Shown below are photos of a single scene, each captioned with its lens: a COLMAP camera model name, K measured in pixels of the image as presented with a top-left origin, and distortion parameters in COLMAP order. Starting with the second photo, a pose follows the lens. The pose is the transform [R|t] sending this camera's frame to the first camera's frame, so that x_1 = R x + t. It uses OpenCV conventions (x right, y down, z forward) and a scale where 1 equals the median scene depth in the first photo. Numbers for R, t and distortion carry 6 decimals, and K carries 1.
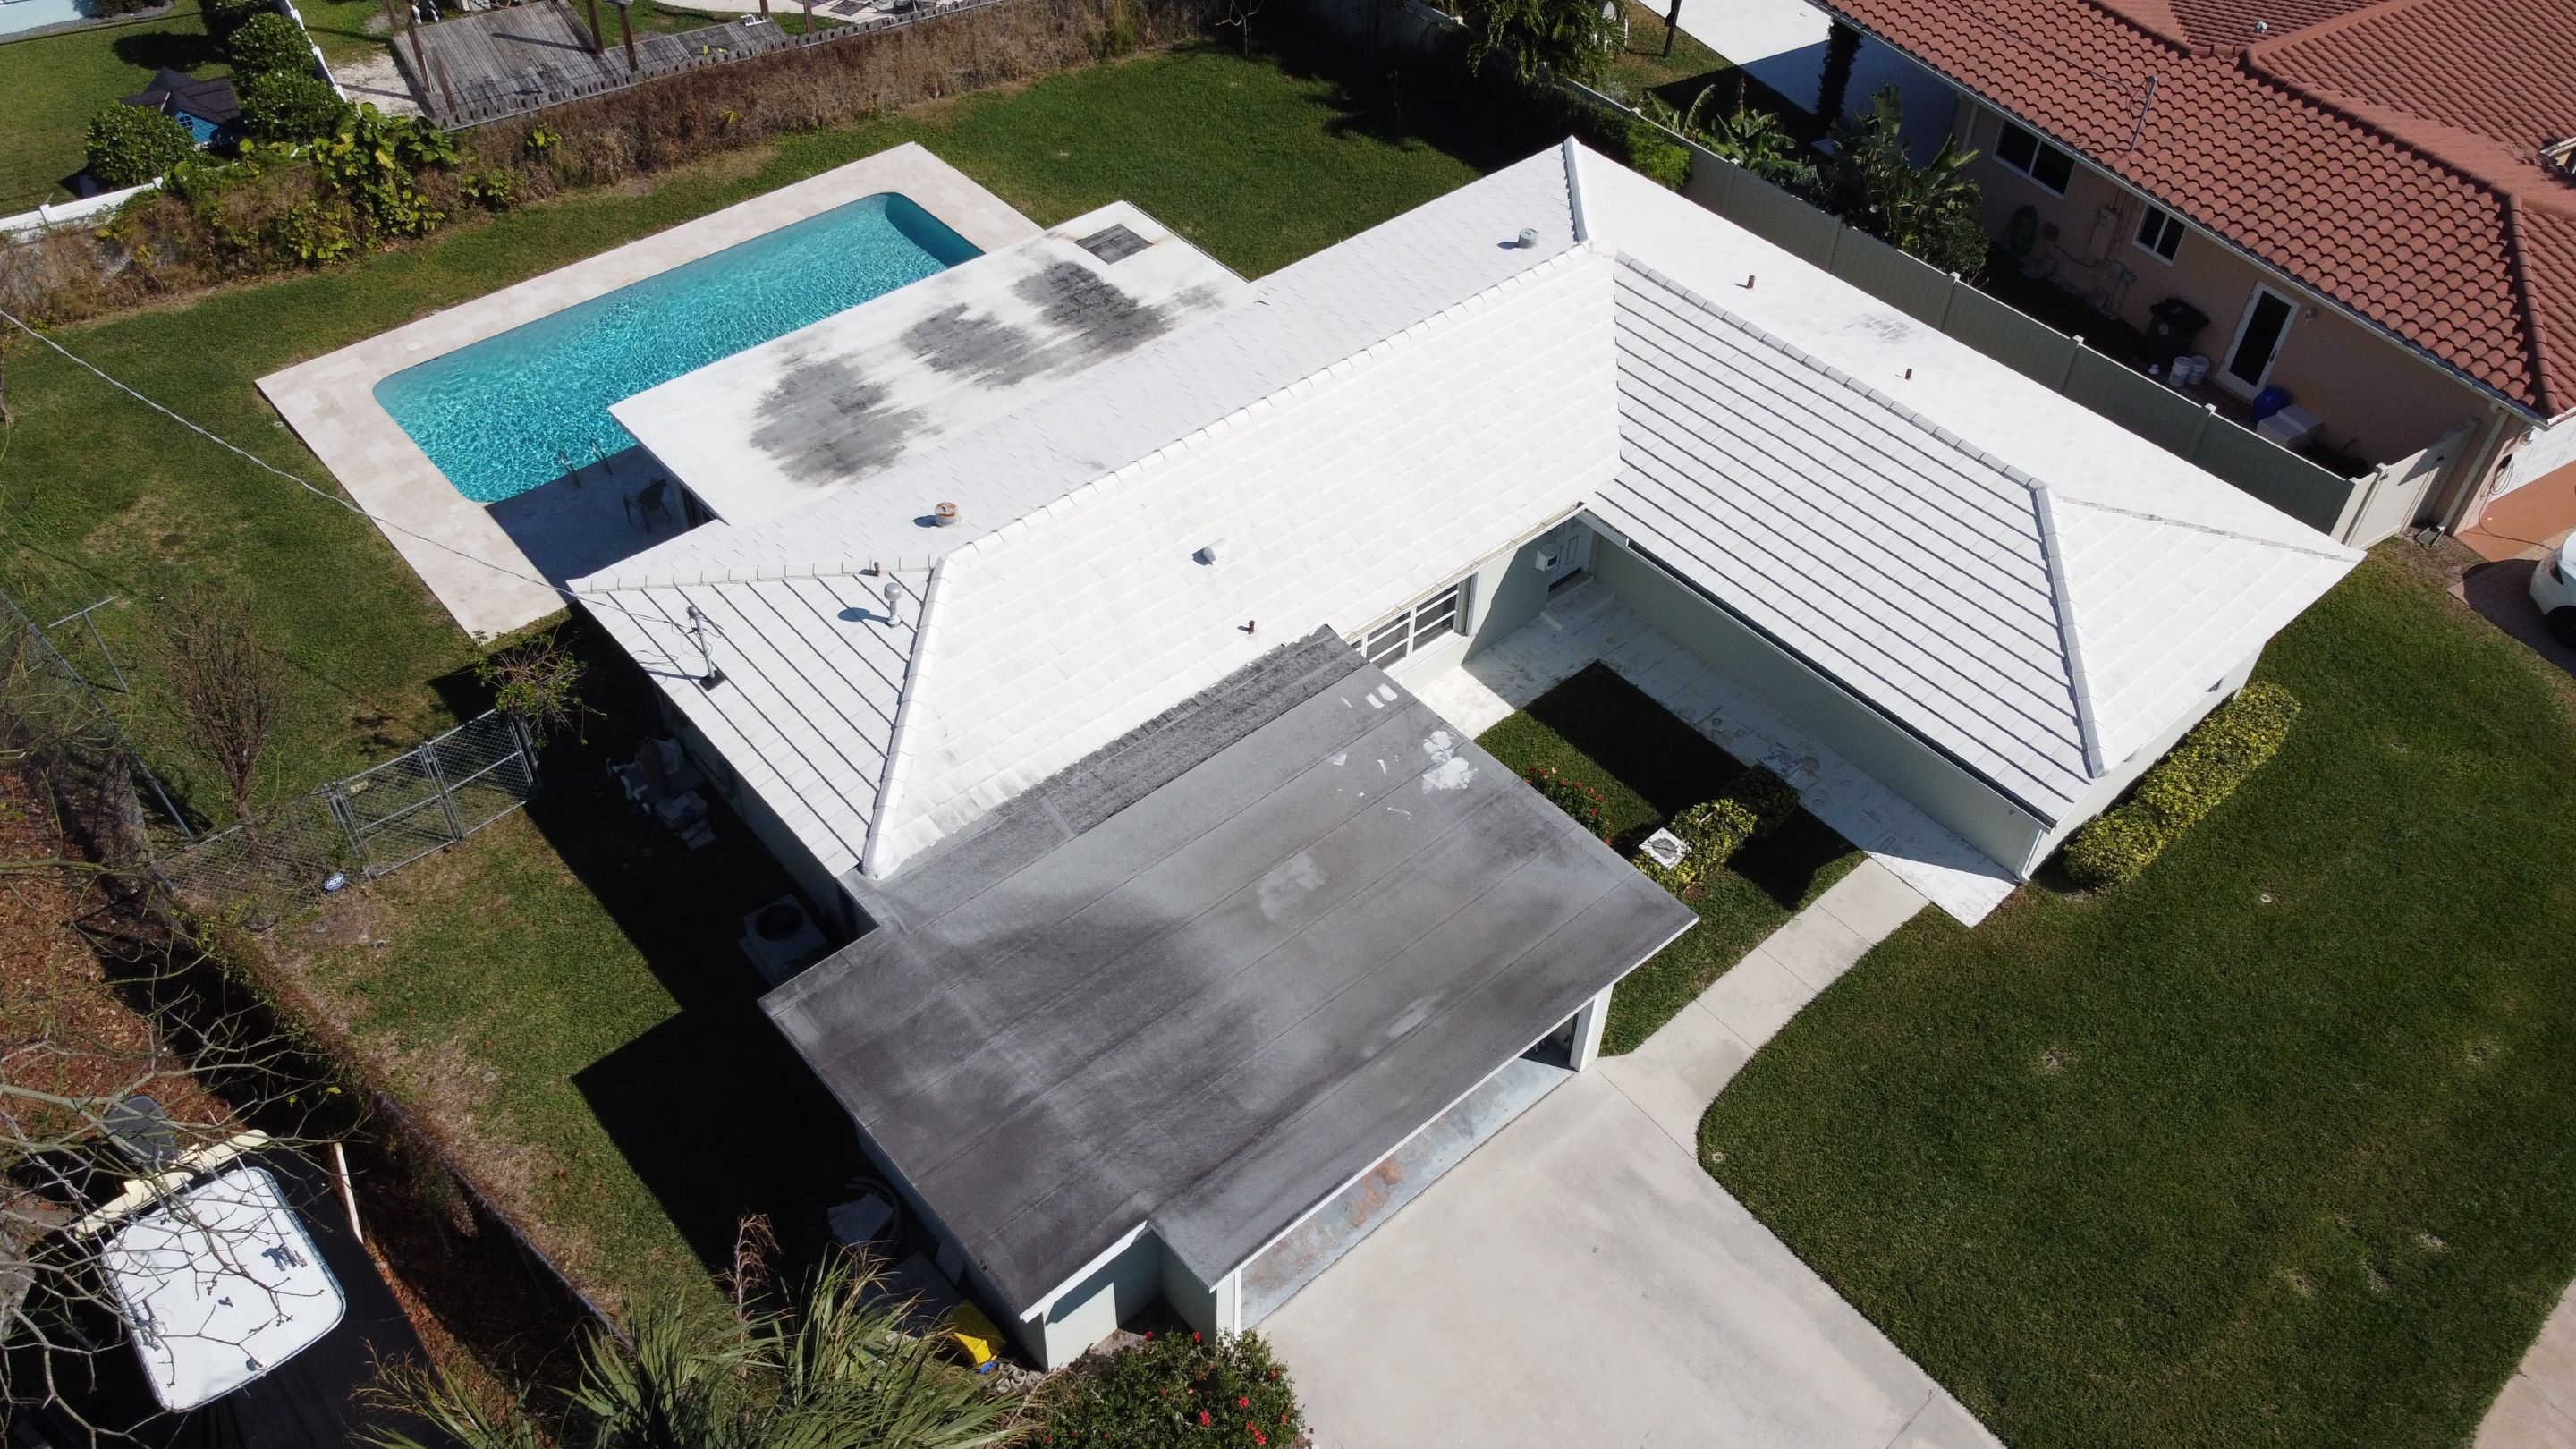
lens RADIAL K [[1958.5, 0, 1281.8], [0, 1958.5, 704.0], [0, 0, 1]] dist [0.004955, -0.013486]
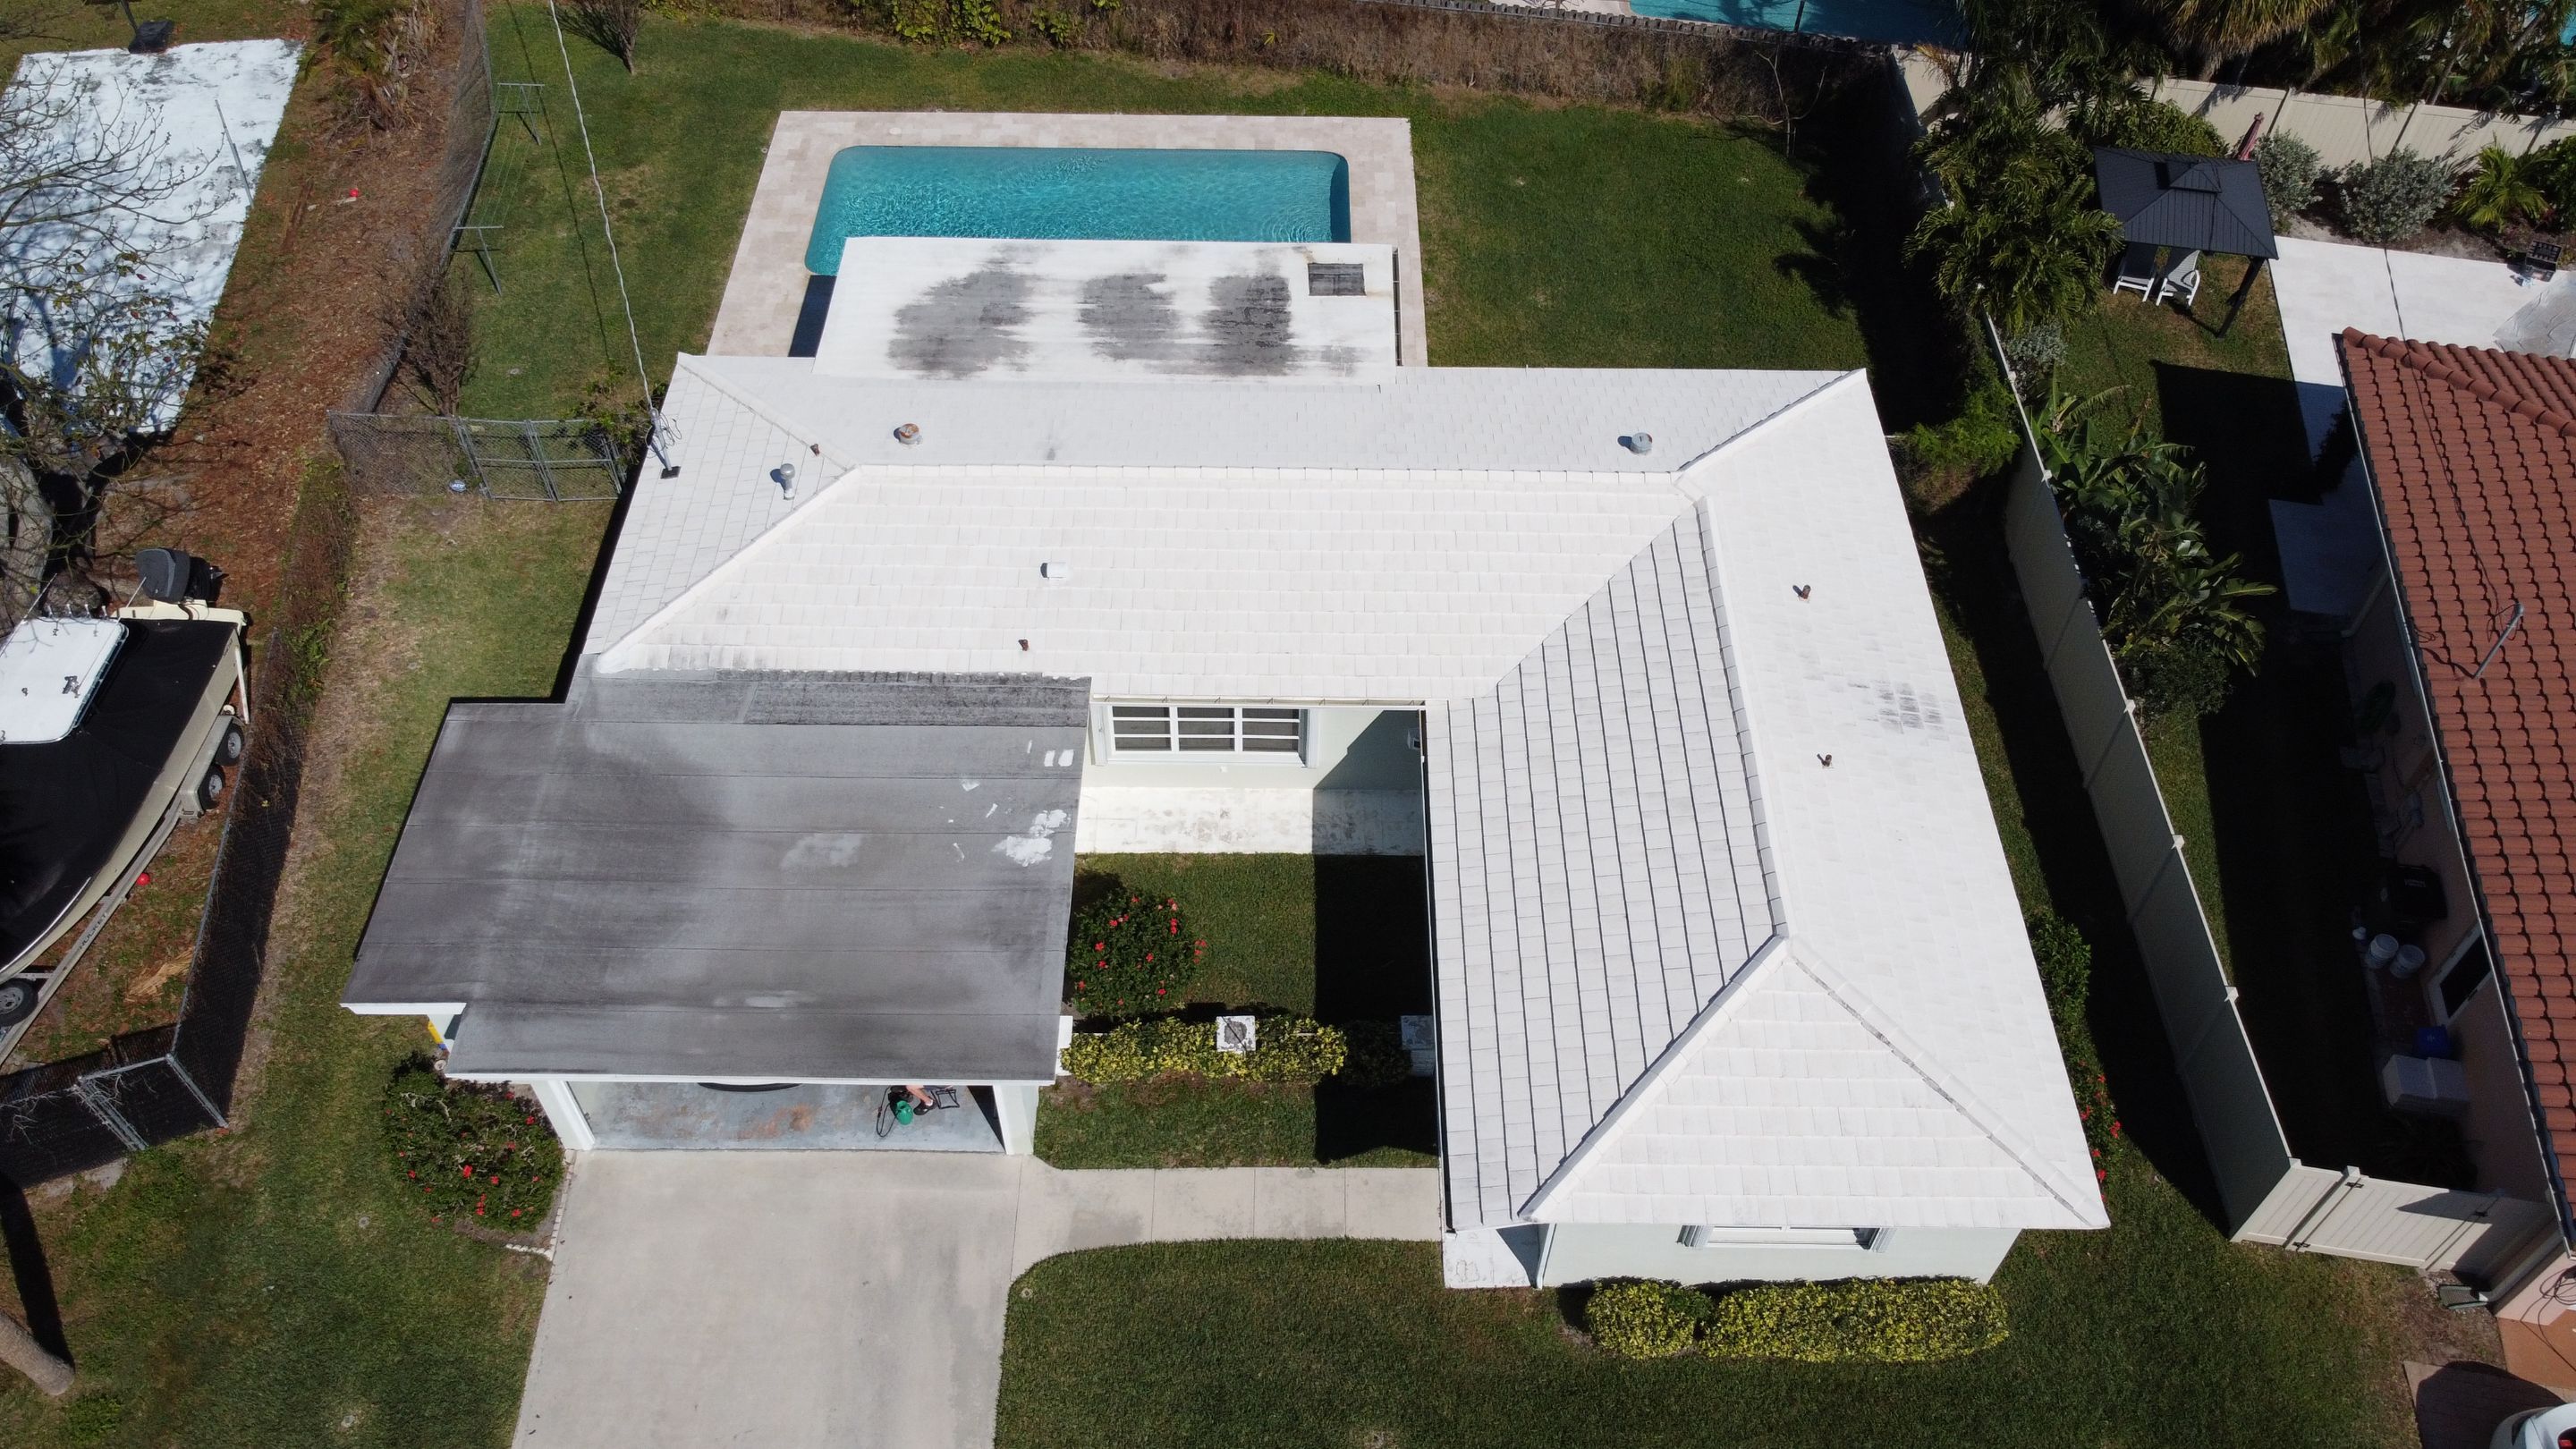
lens RADIAL K [[1958.5, 0, 1281.8], [0, 1958.5, 704.0], [0, 0, 1]] dist [0.004955, -0.013486]
pose [[0.750168, 0.486097, -0.448283, 0.491474], [-0.455251, 0.871349, 0.183021, -0.227236], [0.479577, 0.066785, 0.874955, 0.099060]]
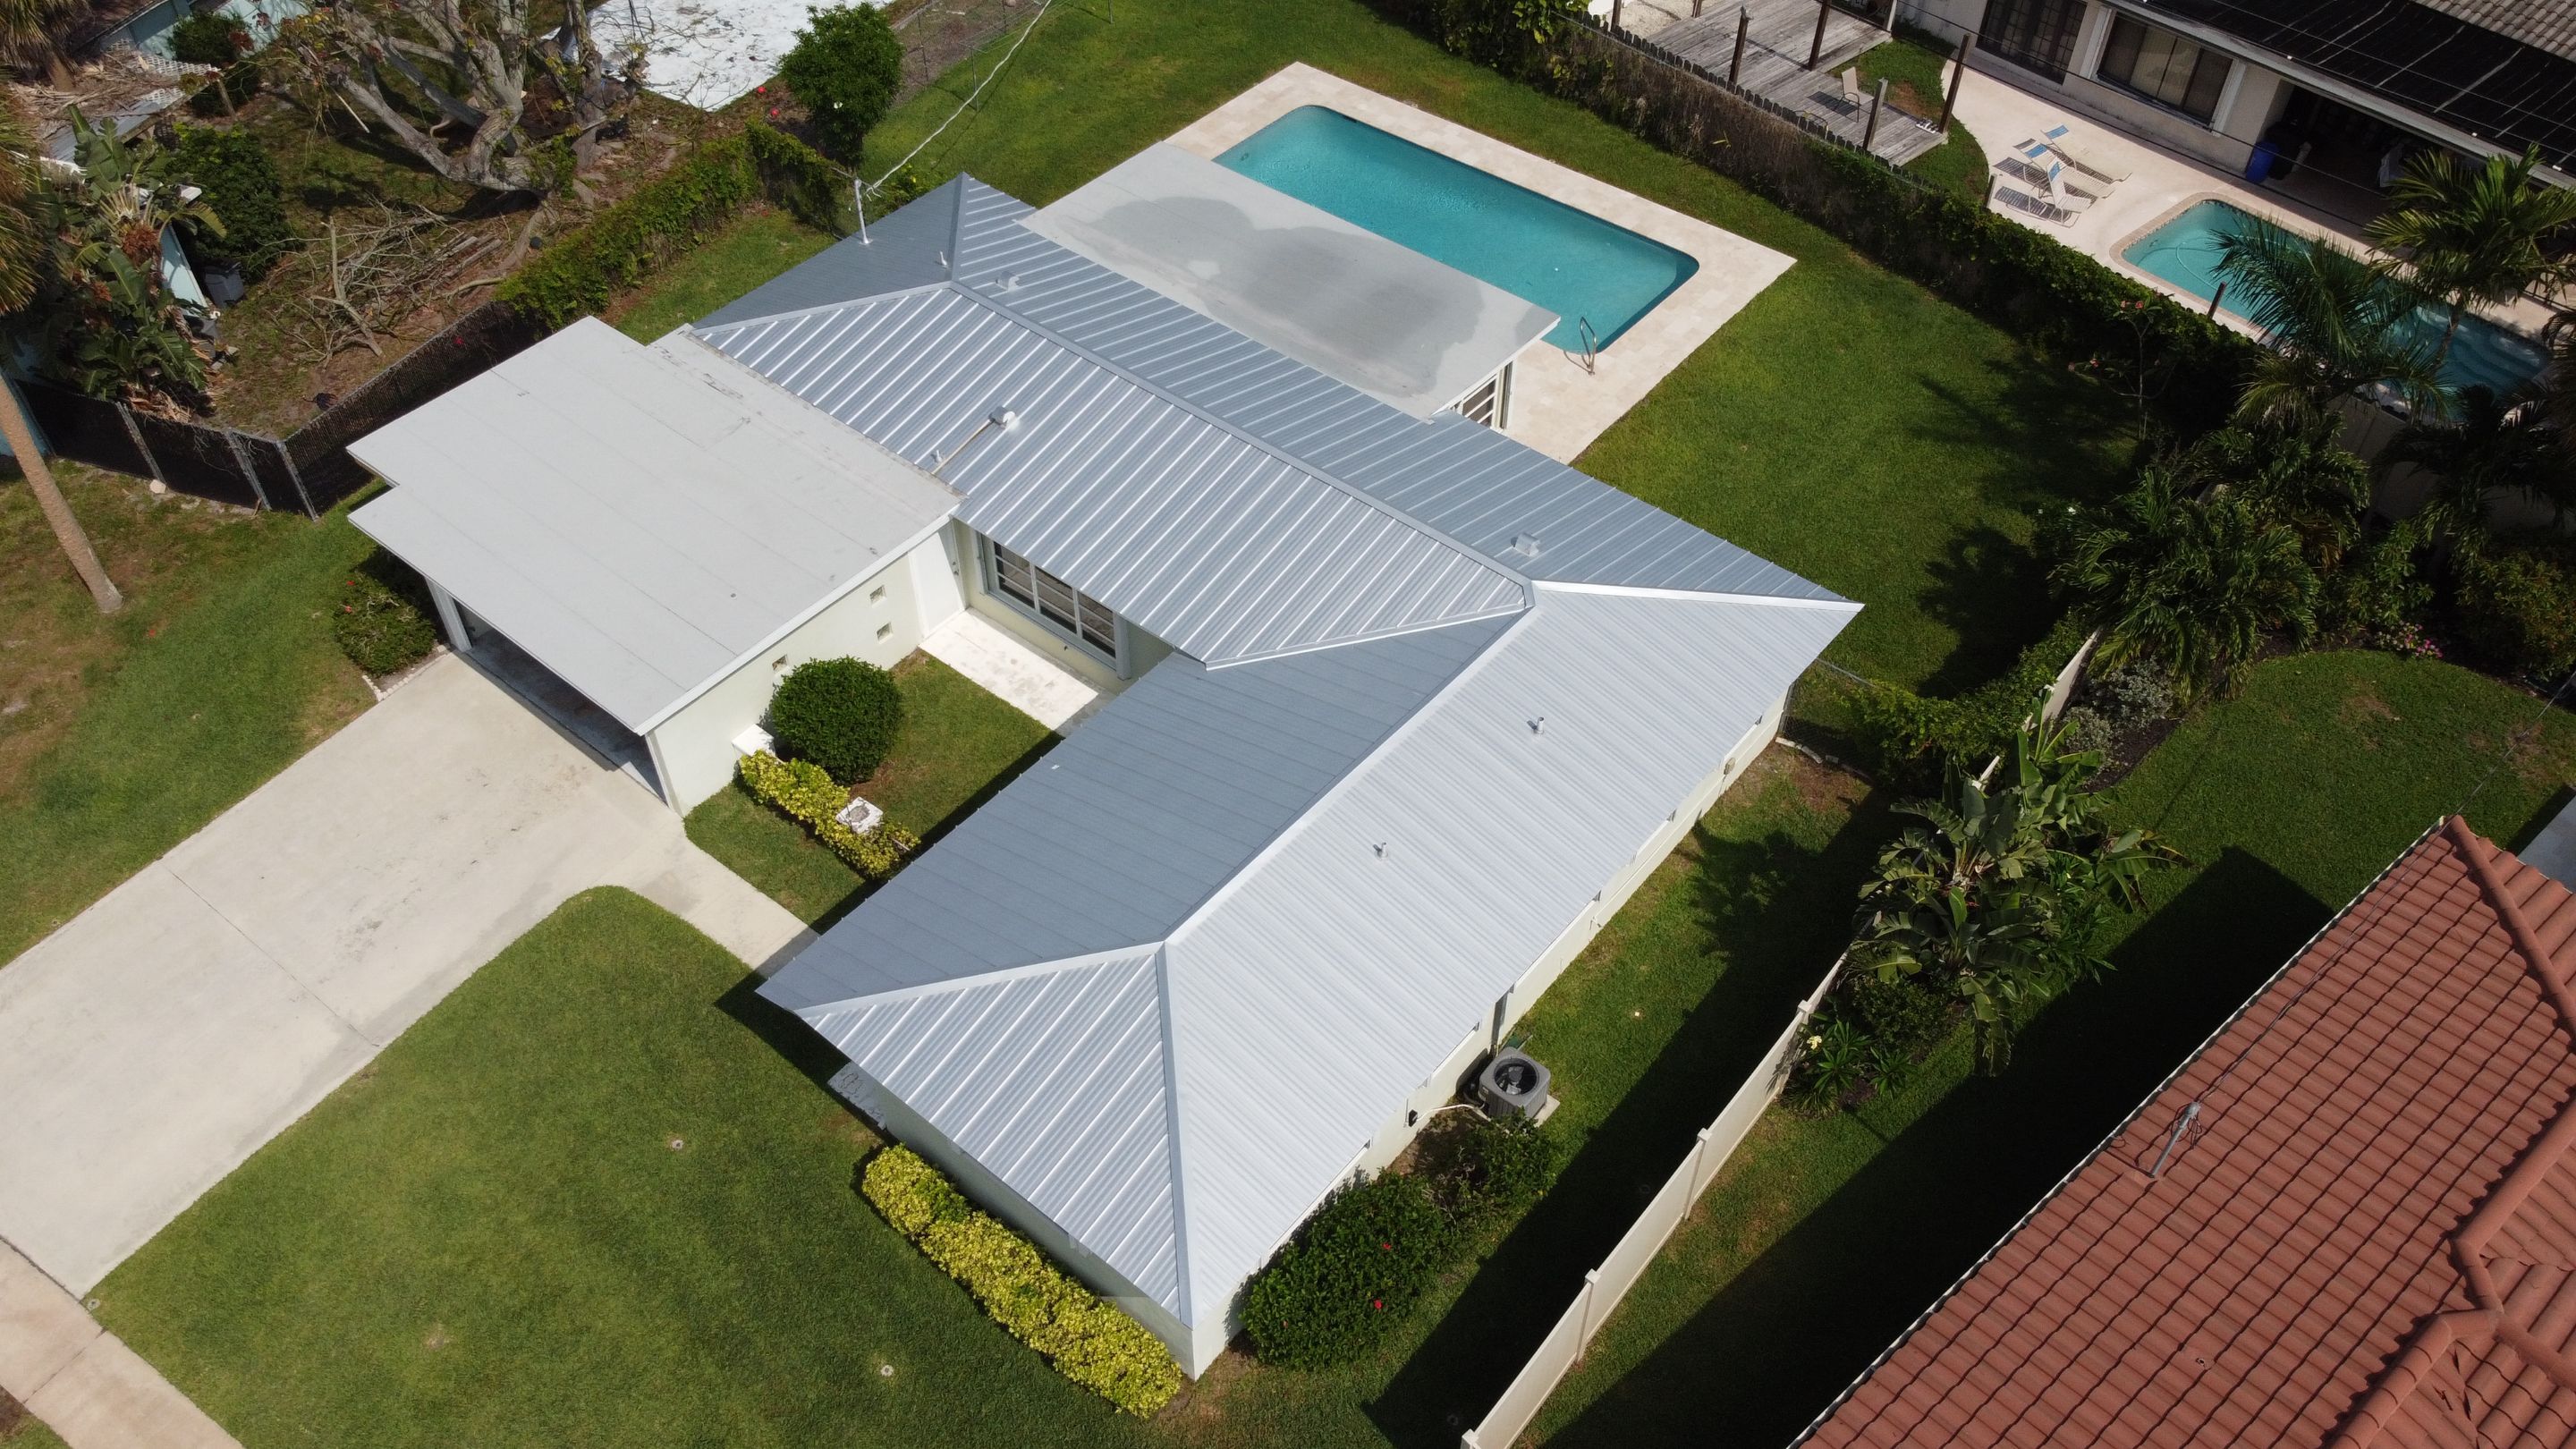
lens RADIAL K [[1958.5, 0, 1281.8], [0, 1958.5, 704.0], [0, 0, 1]] dist [0.004955, -0.013486]
pose [[0.165087, 0.688360, -0.706333, 0.832609], [-0.686281, 0.594525, 0.418996, -0.508625], [0.708353, 0.415572, 0.570557, 0.423858]]
